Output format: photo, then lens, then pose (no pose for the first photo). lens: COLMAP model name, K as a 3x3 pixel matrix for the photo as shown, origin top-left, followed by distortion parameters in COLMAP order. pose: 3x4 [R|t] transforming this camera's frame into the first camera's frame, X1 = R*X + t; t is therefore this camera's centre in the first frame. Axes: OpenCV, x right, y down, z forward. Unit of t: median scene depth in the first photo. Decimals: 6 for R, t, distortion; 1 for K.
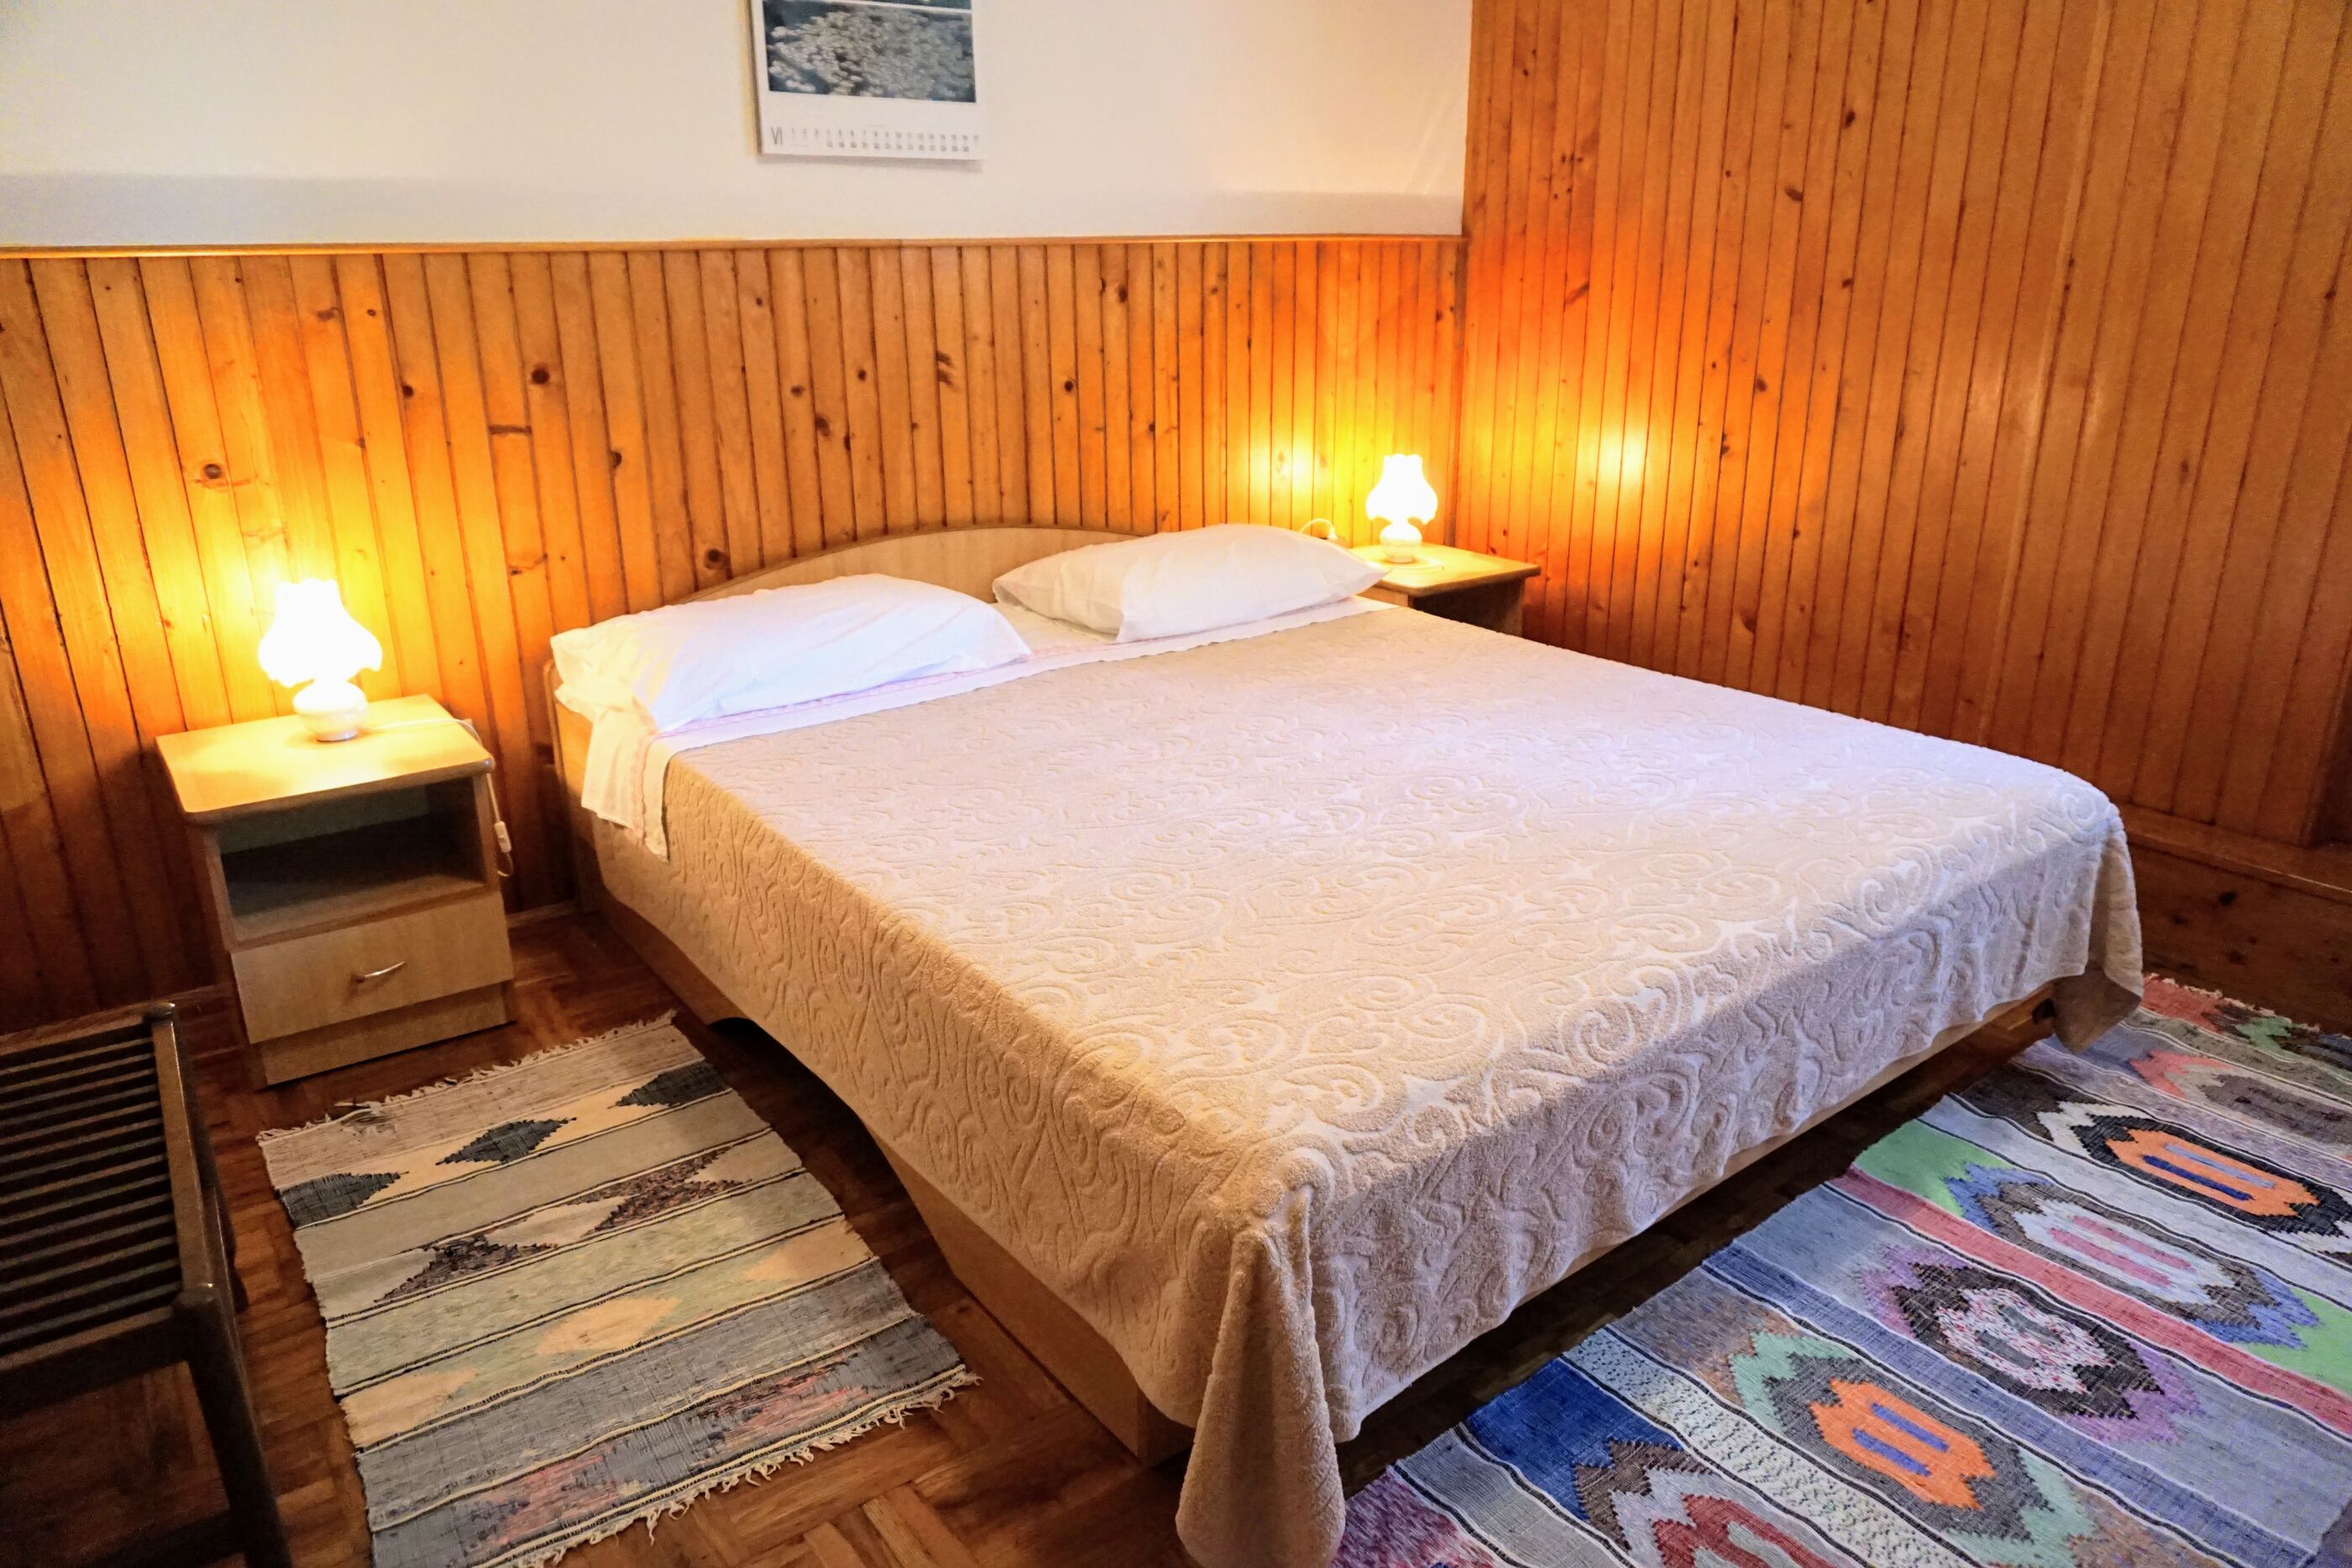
lens RADIAL K [[1572.3, 0, 1169.6], [0, 1572.3, 792.7], [0, 0, 1]] dist [-0.046663, 0.031278]
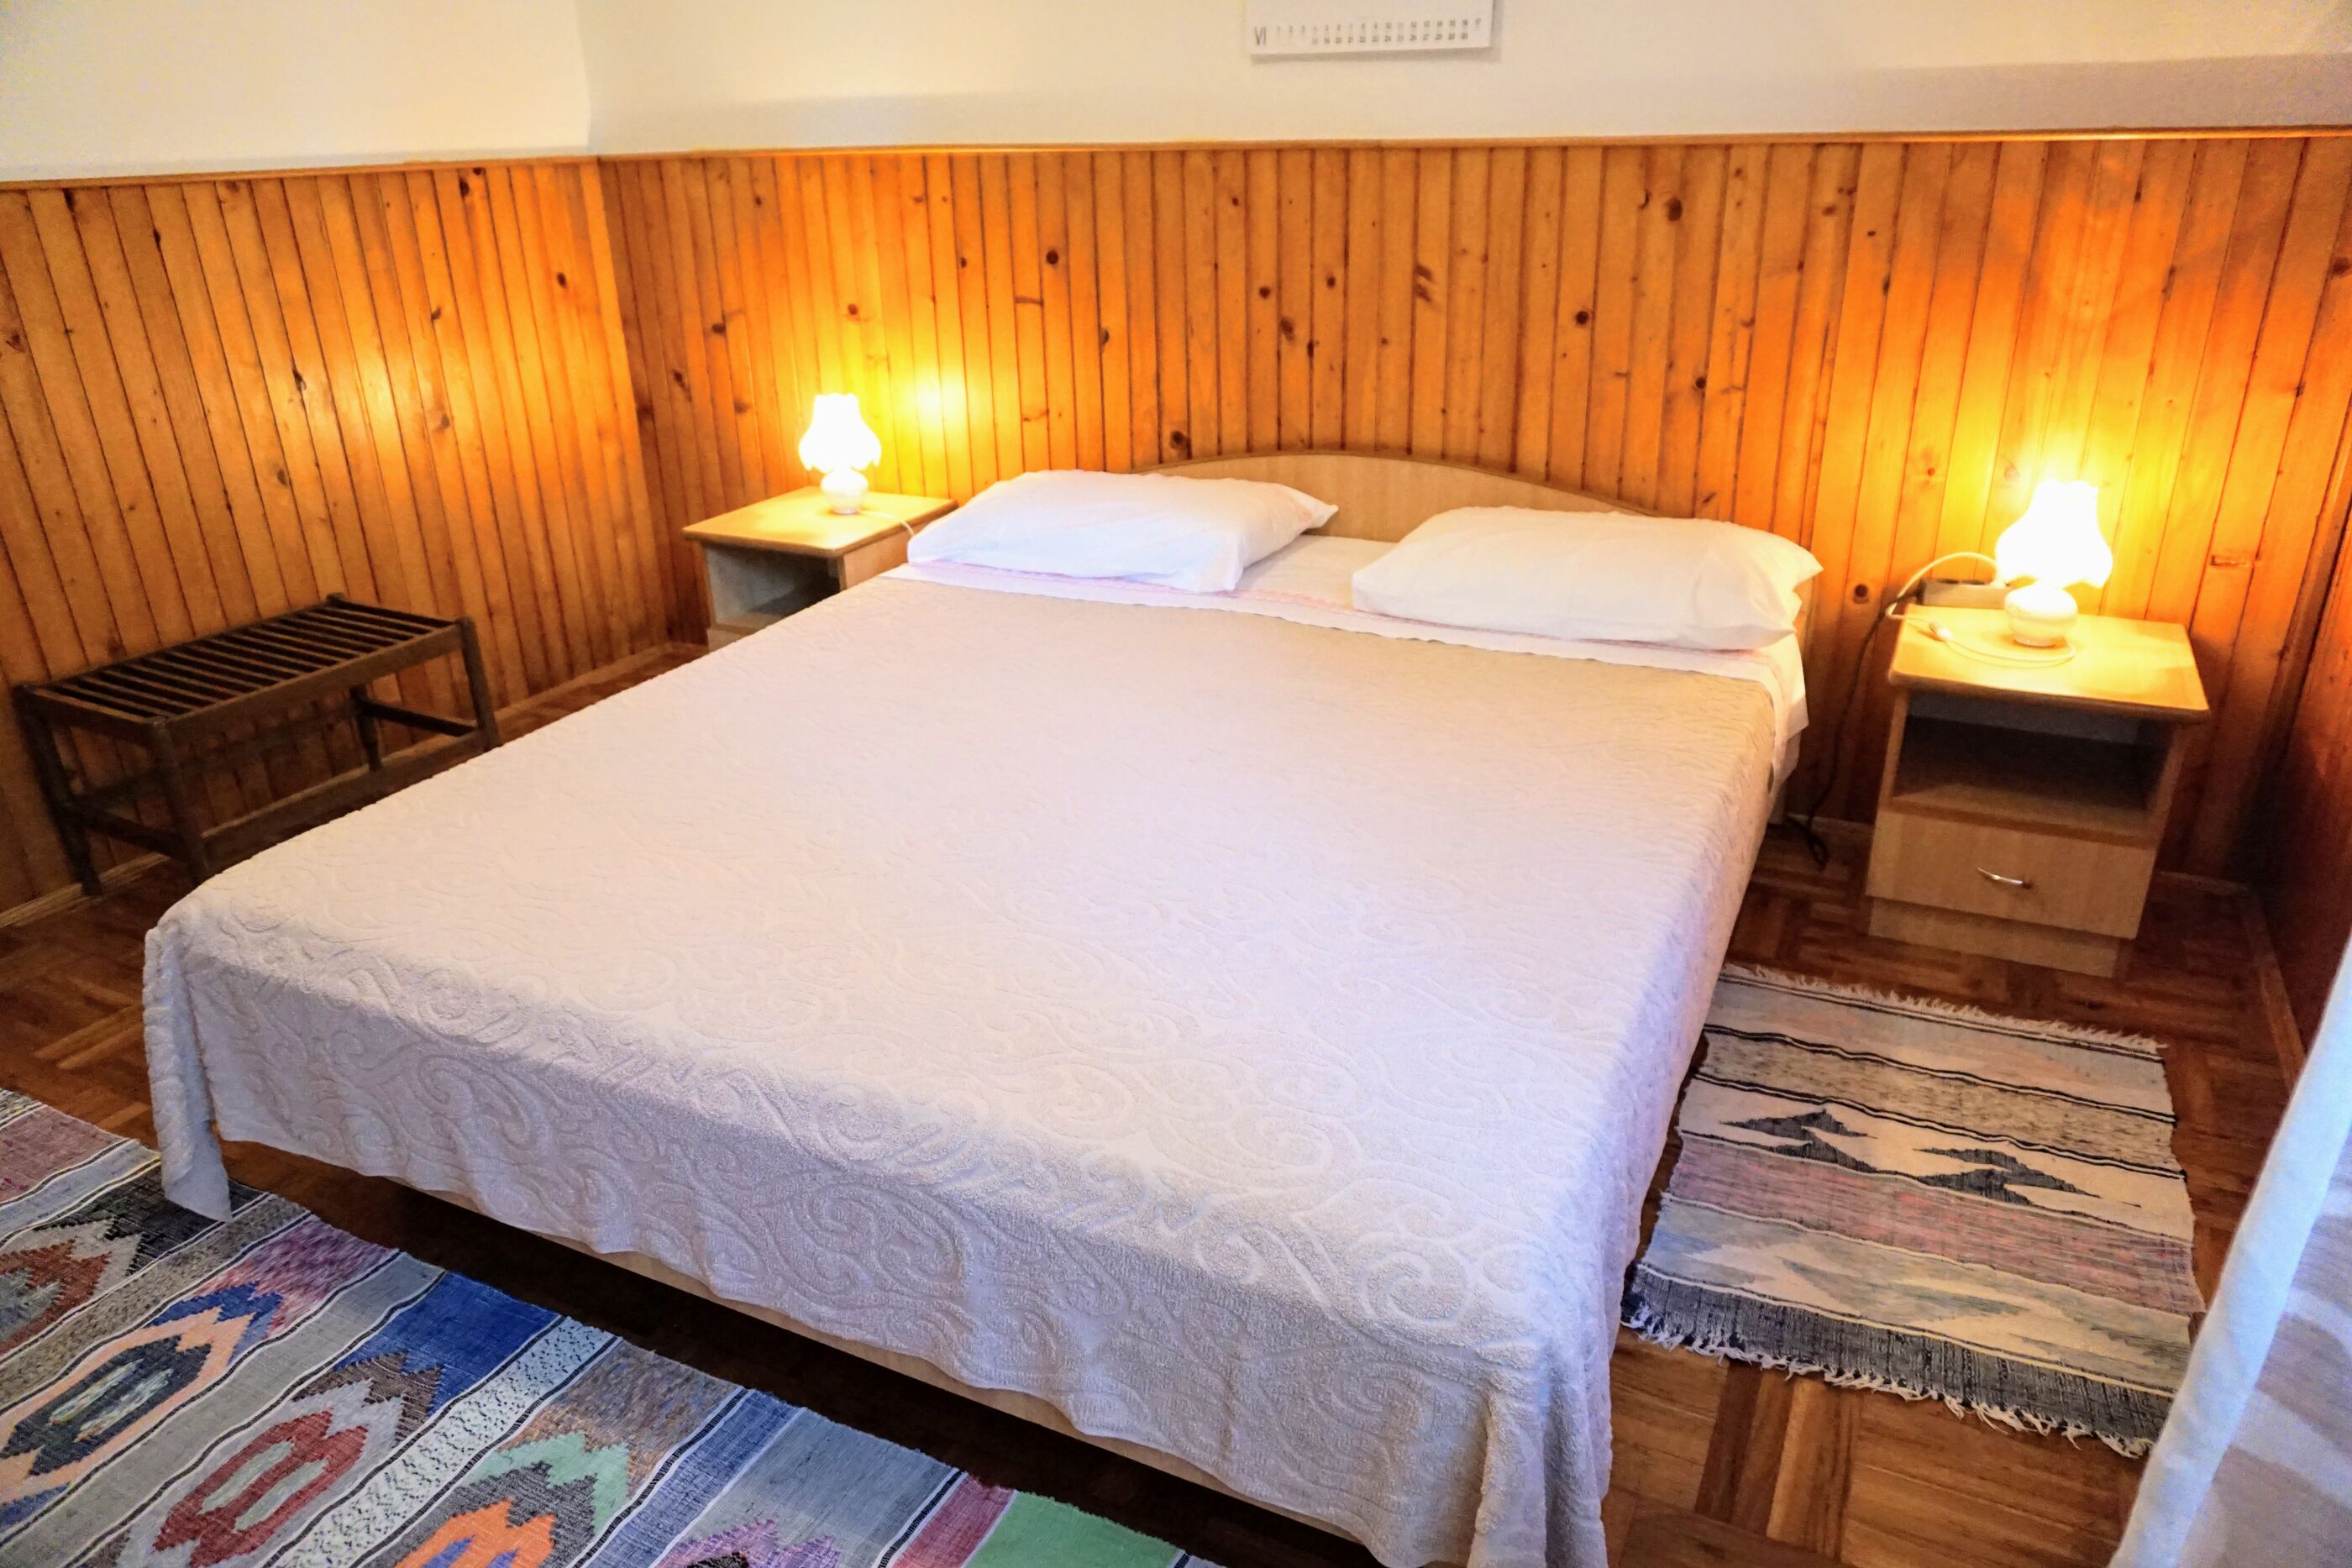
lens RADIAL K [[1572.3, 0, 1120.7], [0, 1572.3, 765.2], [0, 0, 1]] dist [-0.046663, 0.031278]
pose [[0.444323, 0.331616, -0.832231, 0.798230], [-0.284325, 0.933139, 0.220025, -0.201729], [0.849551, 0.138862, 0.508902, 0.539129]]
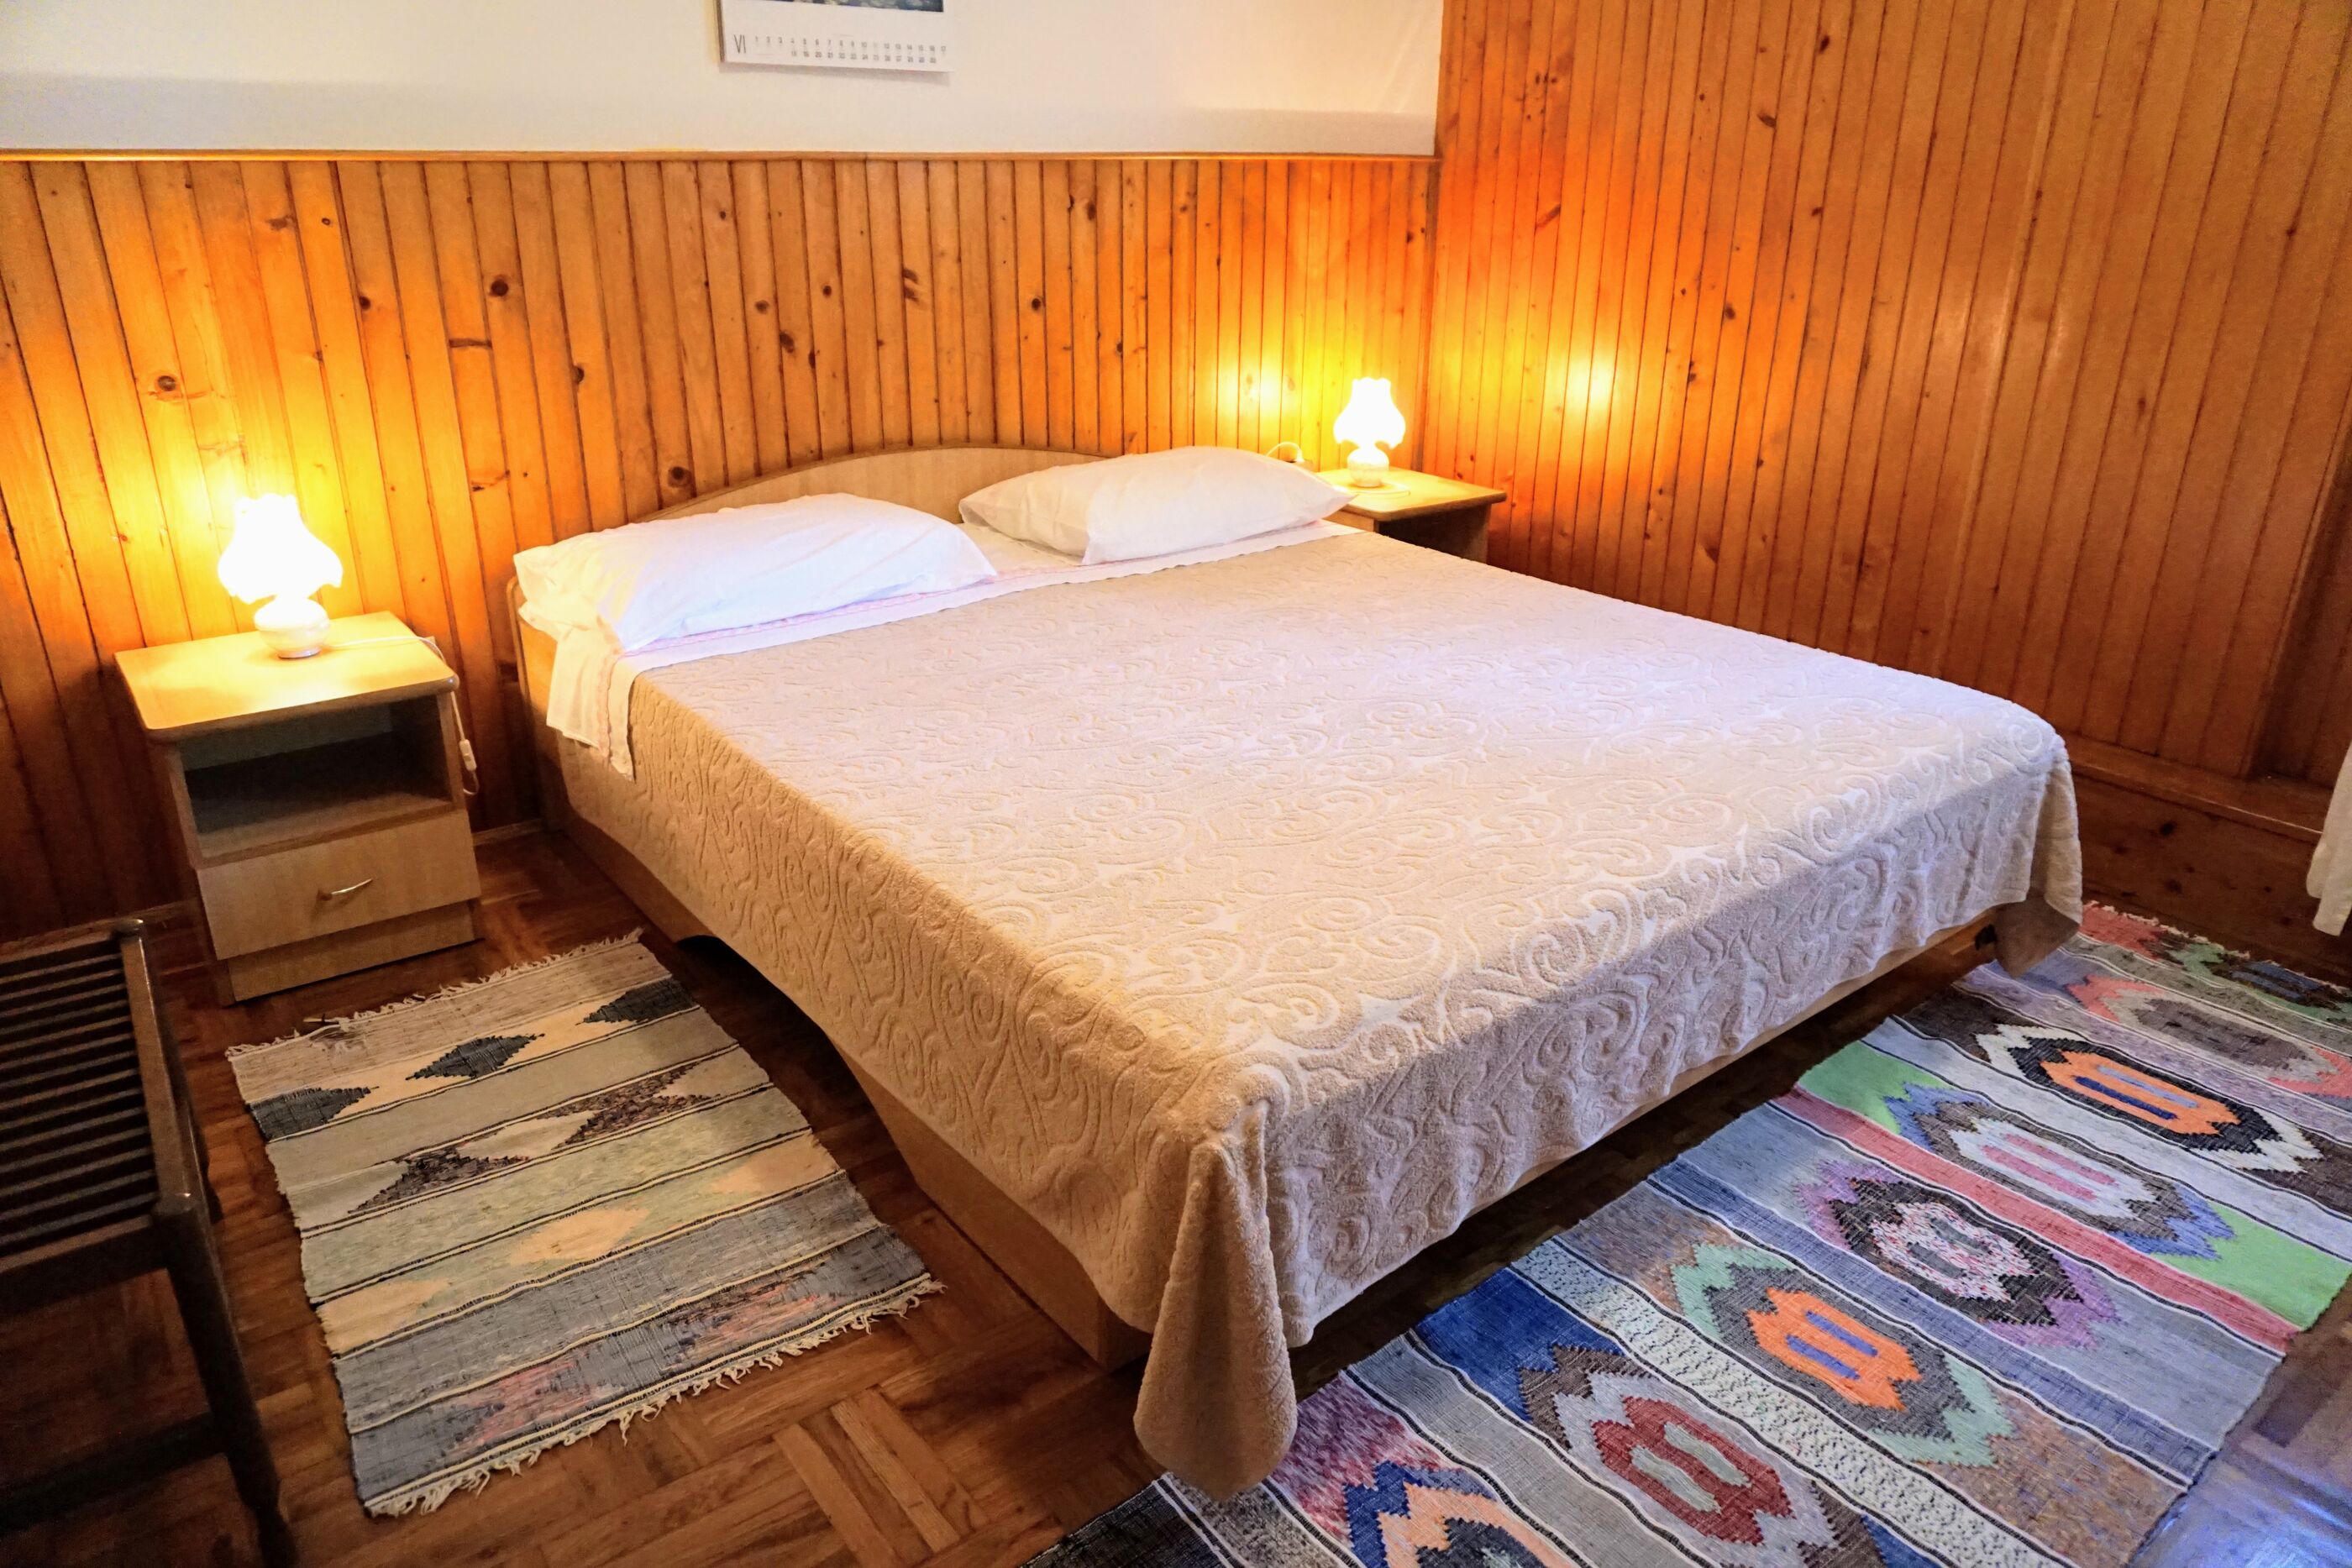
lens RADIAL K [[1572.3, 0, 1167.2], [0, 1572.3, 791.7], [0, 0, 1]] dist [-0.046663, 0.031278]
pose [[0.999783, 0.006776, 0.019680, 0.001466], [-0.007733, 0.998771, 0.048962, -0.000781], [-0.019324, -0.049104, 0.998607, -0.008279]]
